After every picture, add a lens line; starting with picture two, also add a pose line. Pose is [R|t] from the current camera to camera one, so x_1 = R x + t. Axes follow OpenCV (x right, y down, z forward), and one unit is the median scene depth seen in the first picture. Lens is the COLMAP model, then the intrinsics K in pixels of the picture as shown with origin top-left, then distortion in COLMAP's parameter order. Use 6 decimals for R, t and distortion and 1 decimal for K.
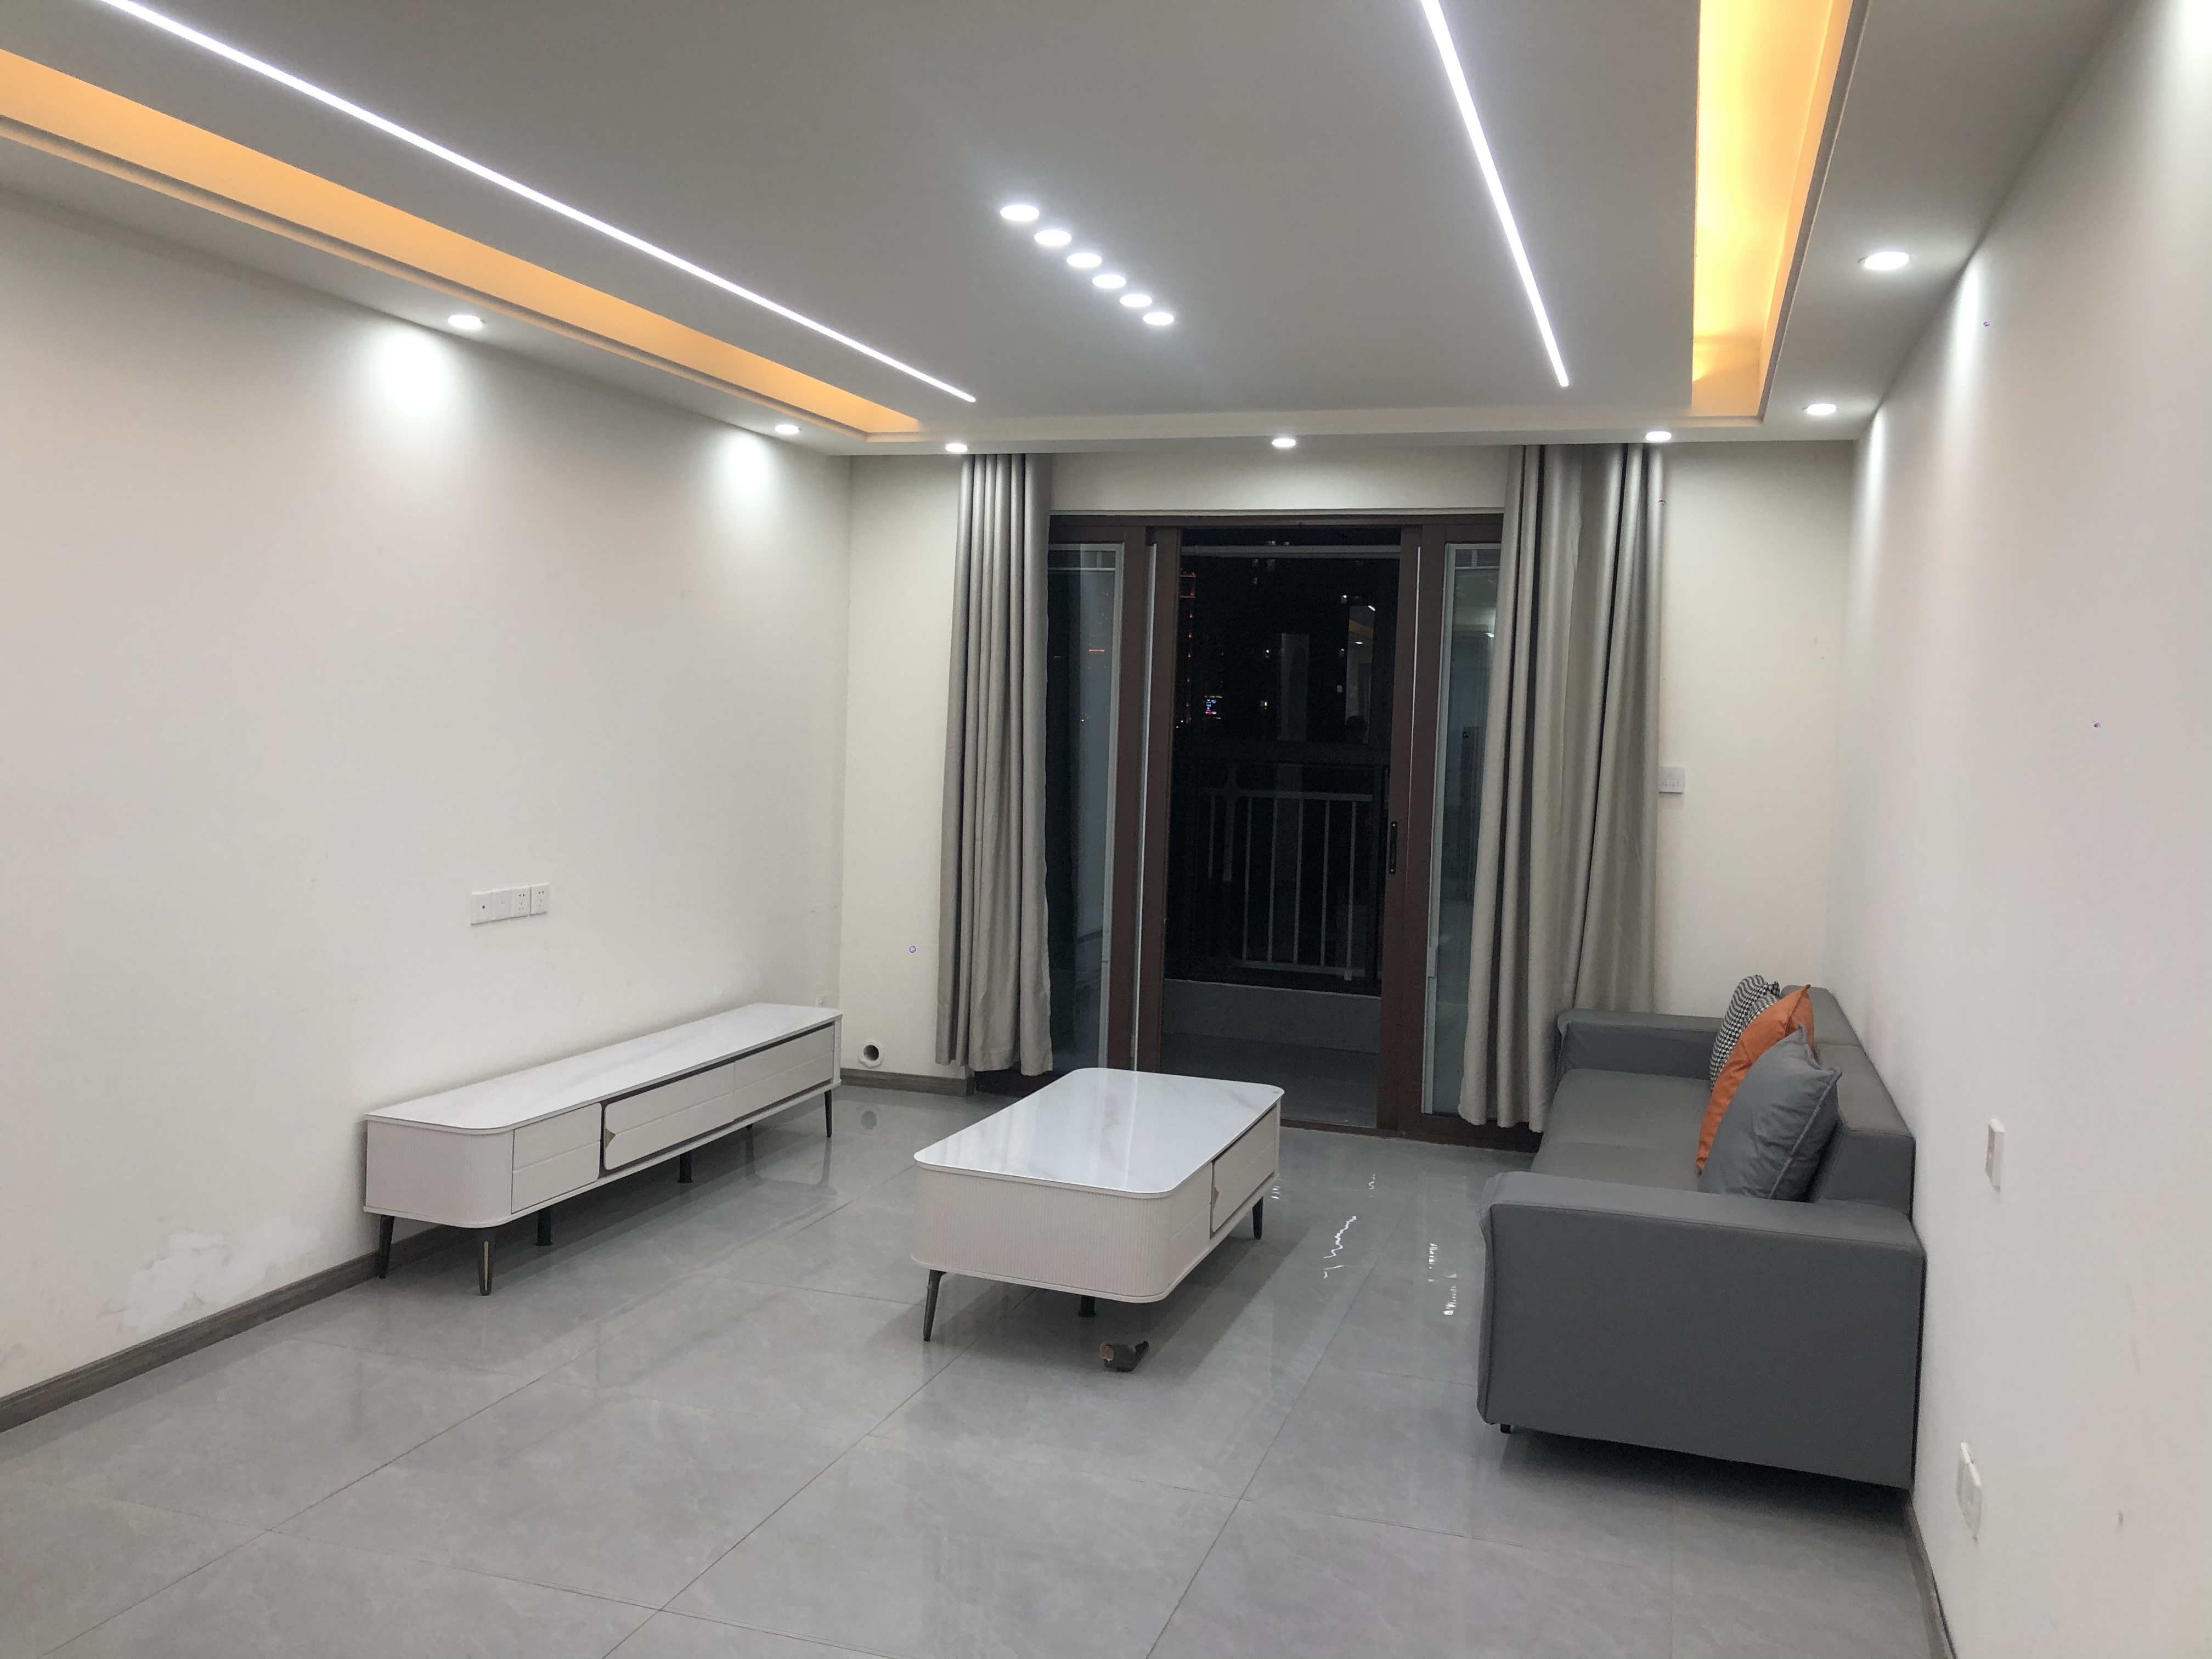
lens RADIAL K [[1816.5, 0, 1106.0], [0, 1816.5, 829.5], [0, 0, 1]] dist [0.157237, -0.213846]
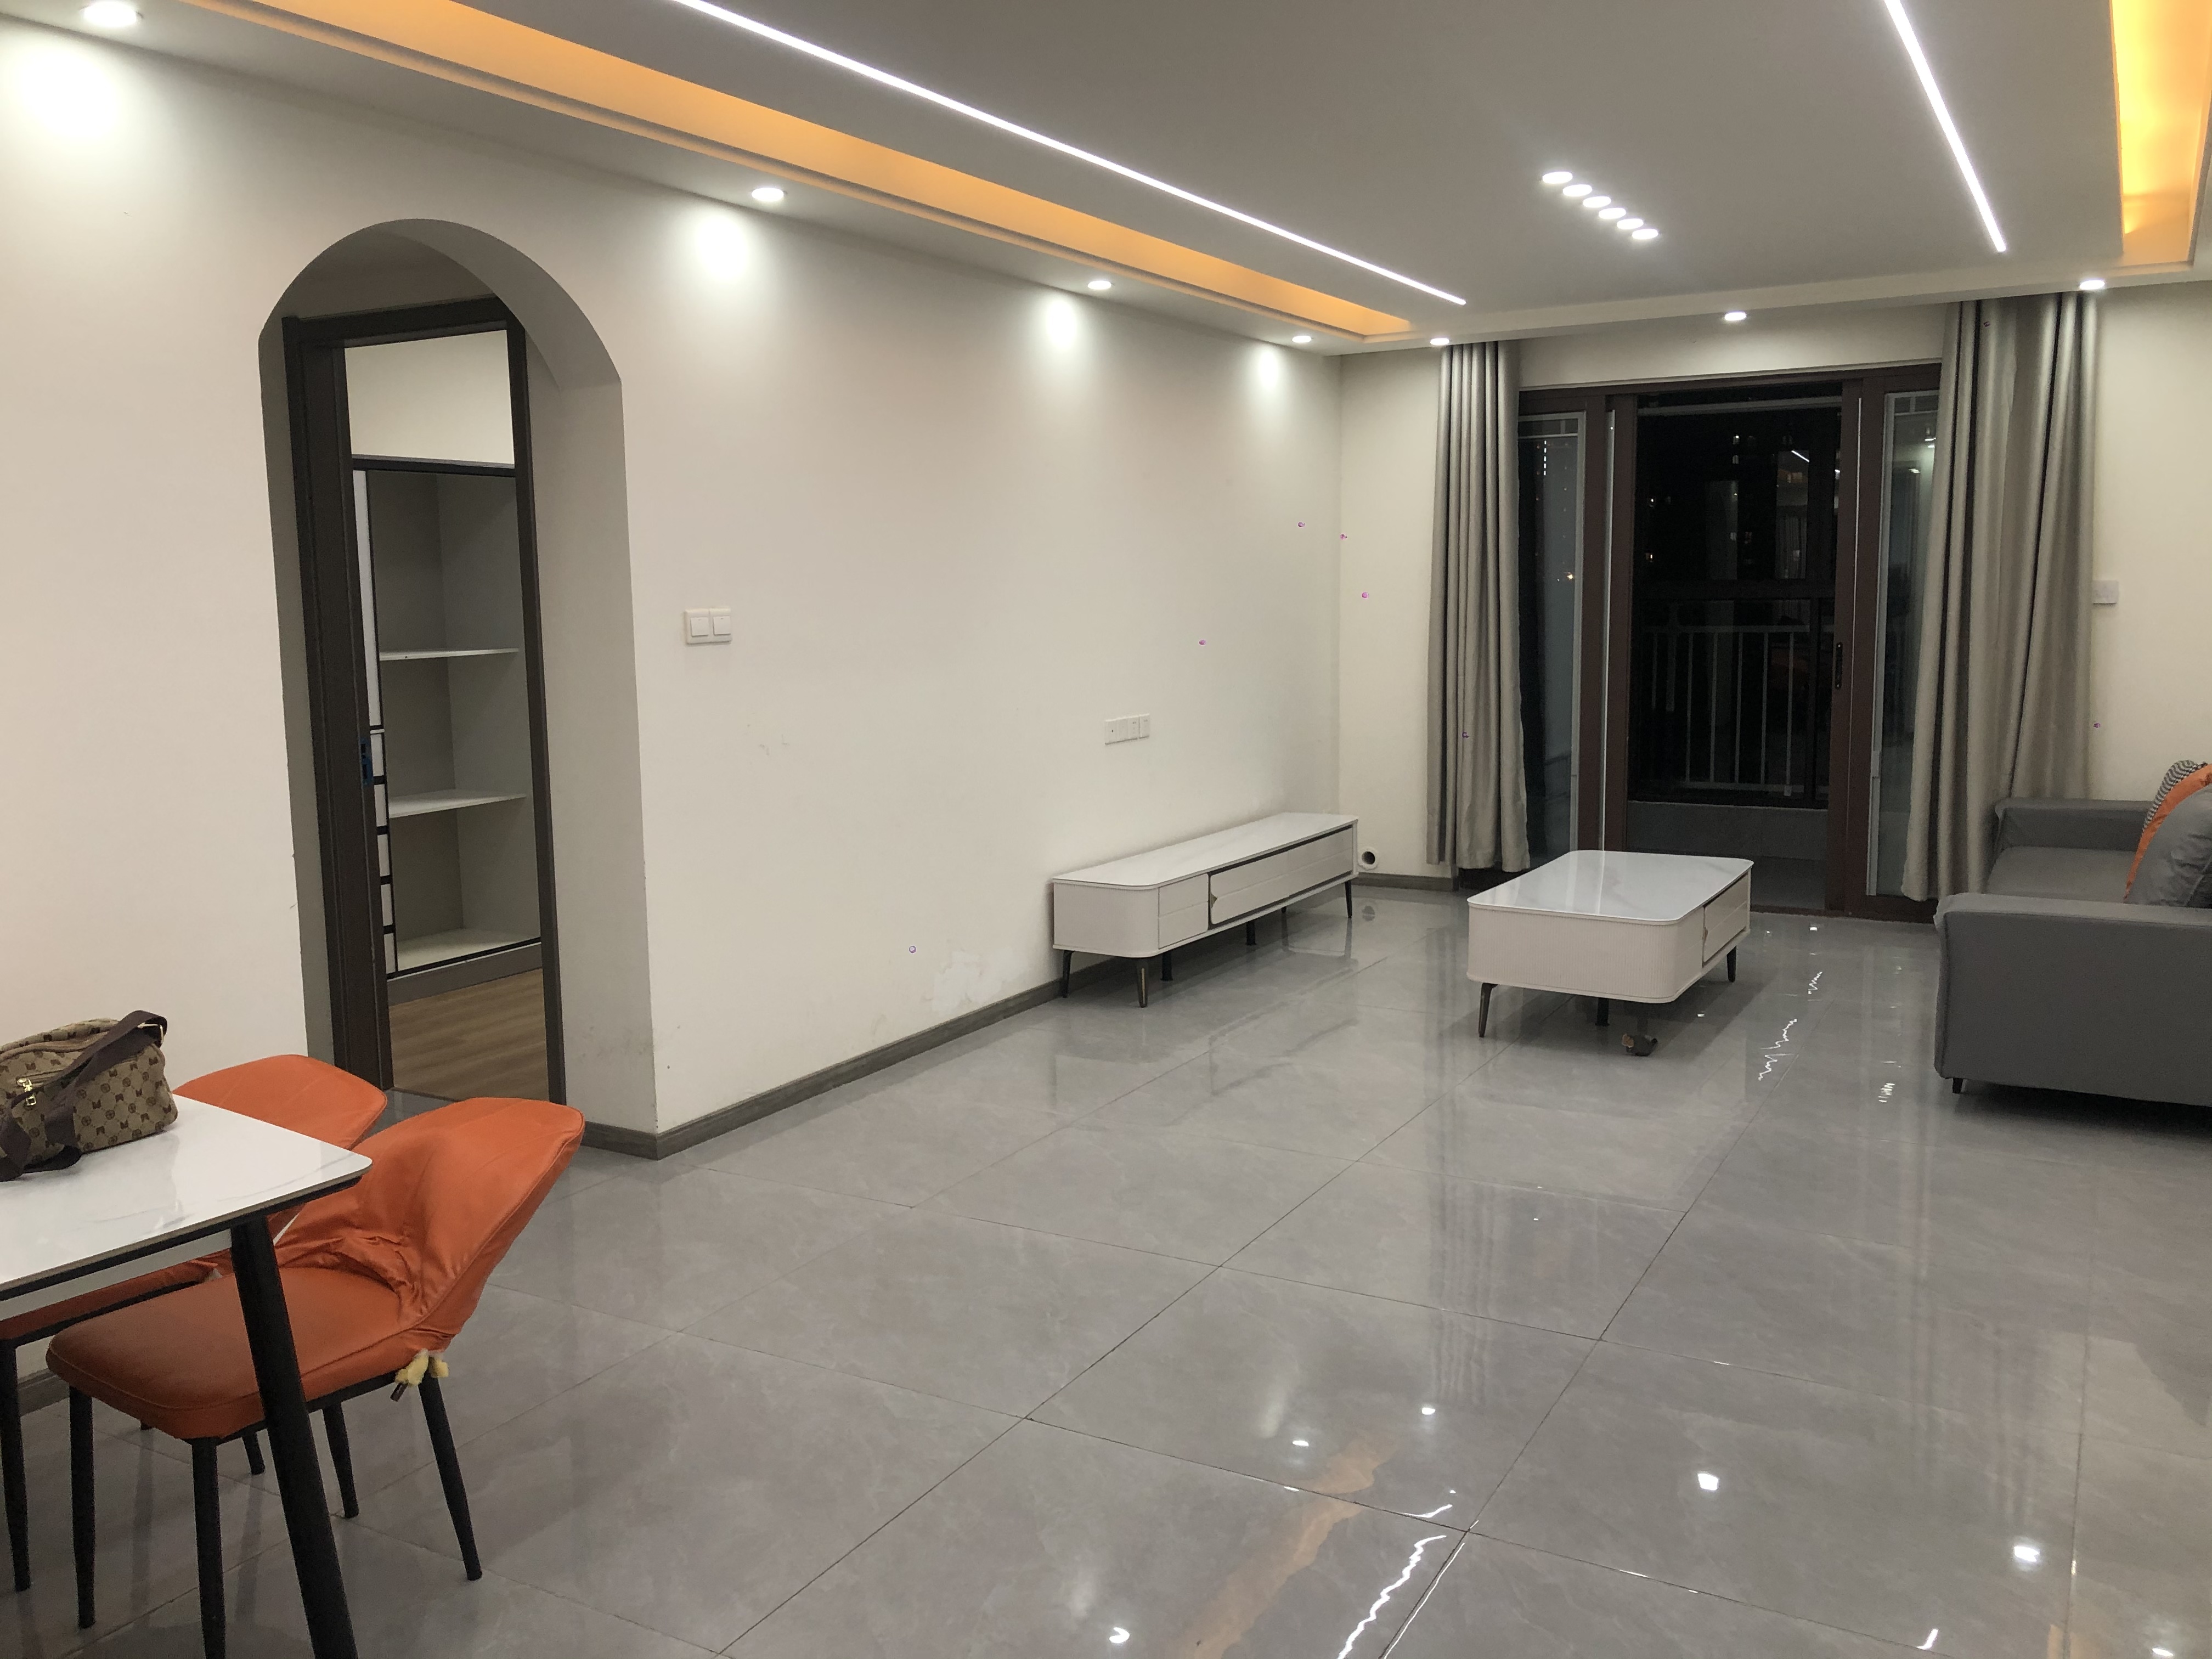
lens RADIAL K [[1791.4, 0, 1104.5], [0, 1791.4, 803.2], [0, 0, 1]] dist [-0.006336, 0.096302]
pose [[0.977104, -0.021638, -0.211657, -0.059431], [0.034138, 0.997870, 0.055582, 0.019408], [0.210004, -0.061535, 0.975762, -0.212483]]
